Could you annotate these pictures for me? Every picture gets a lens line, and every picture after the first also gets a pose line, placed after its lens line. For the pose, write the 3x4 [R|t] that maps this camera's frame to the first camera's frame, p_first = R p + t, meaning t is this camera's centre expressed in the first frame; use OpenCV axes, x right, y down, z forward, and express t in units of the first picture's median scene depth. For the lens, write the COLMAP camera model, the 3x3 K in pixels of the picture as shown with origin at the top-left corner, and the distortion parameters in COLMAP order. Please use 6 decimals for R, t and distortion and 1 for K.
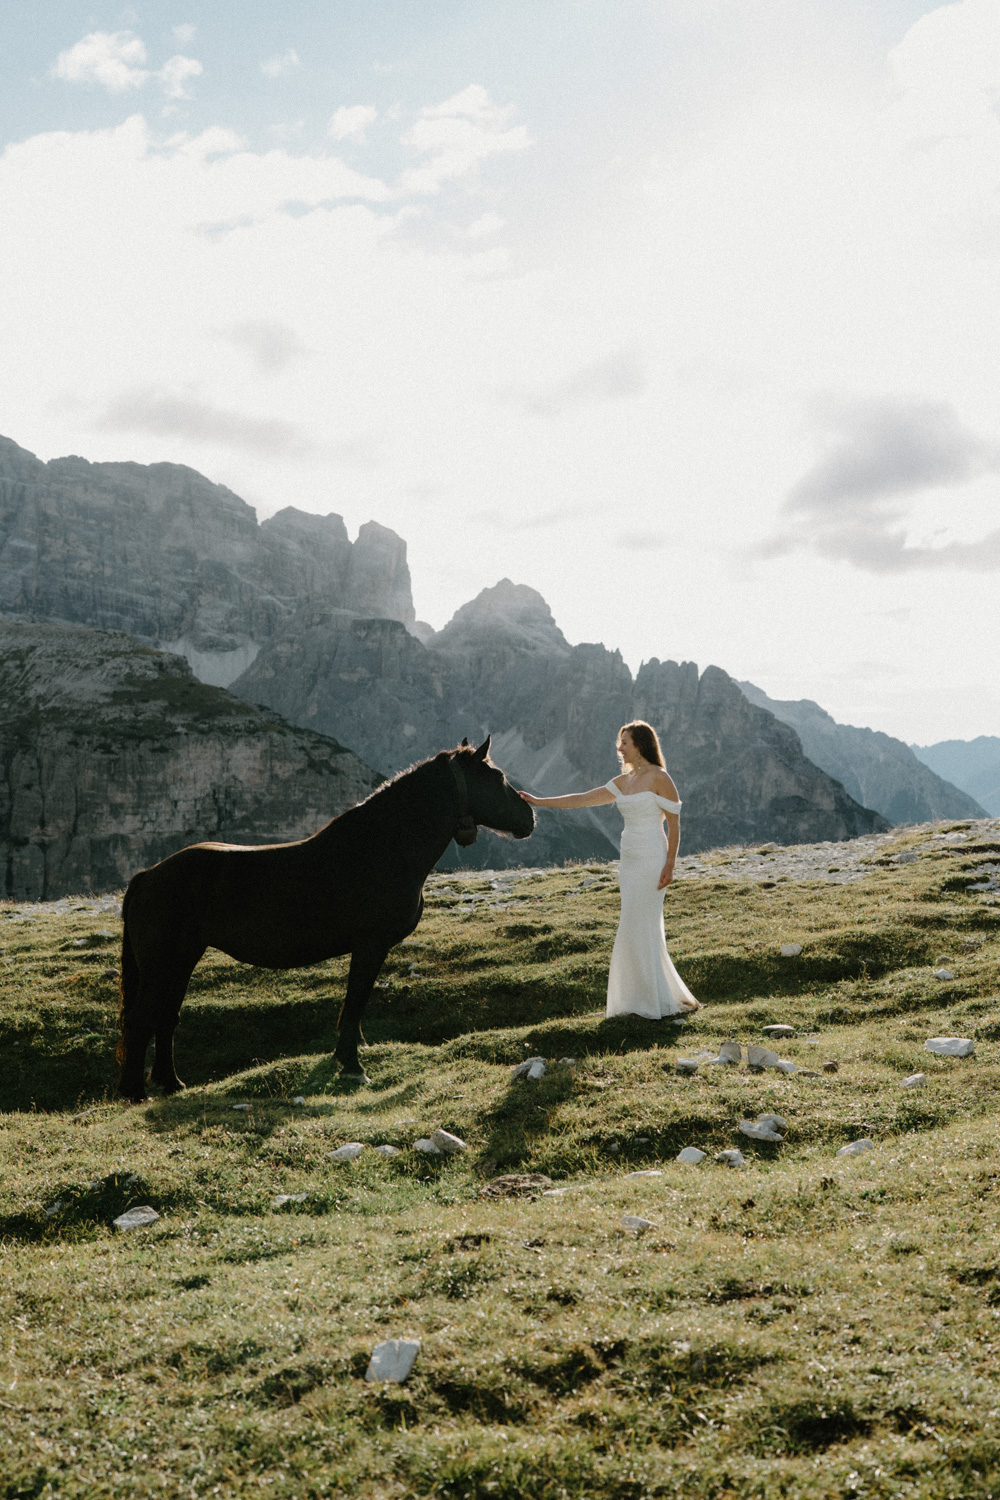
lens RADIAL K [[1739.9, 0, 494.3], [0, 1739.9, 759.7], [0, 0, 1]] dist [-0.012276, 0.001759]
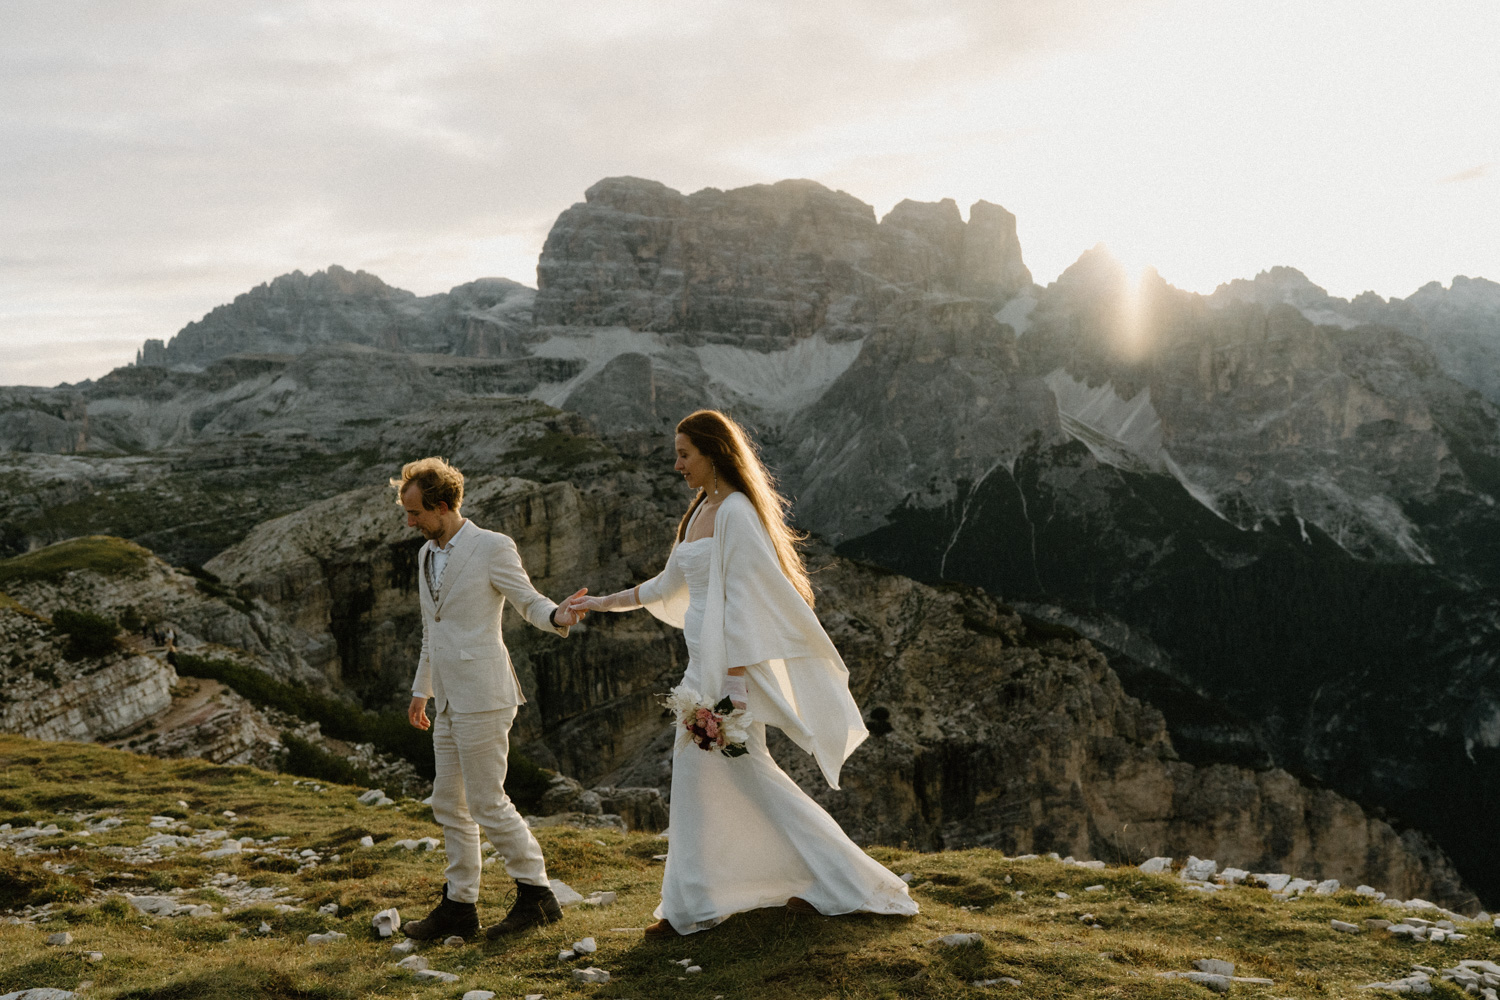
lens RADIAL K [[1739.9, 0, 750.0], [0, 1739.9, 500.0], [0, 0, 1]] dist [-0.012276, 0.001759]
pose [[0.912670, -0.083992, -0.399974, 0.230030], [0.112799, 0.992409, 0.048989, -0.023208], [0.392823, -0.089828, 0.915216, -0.064309]]
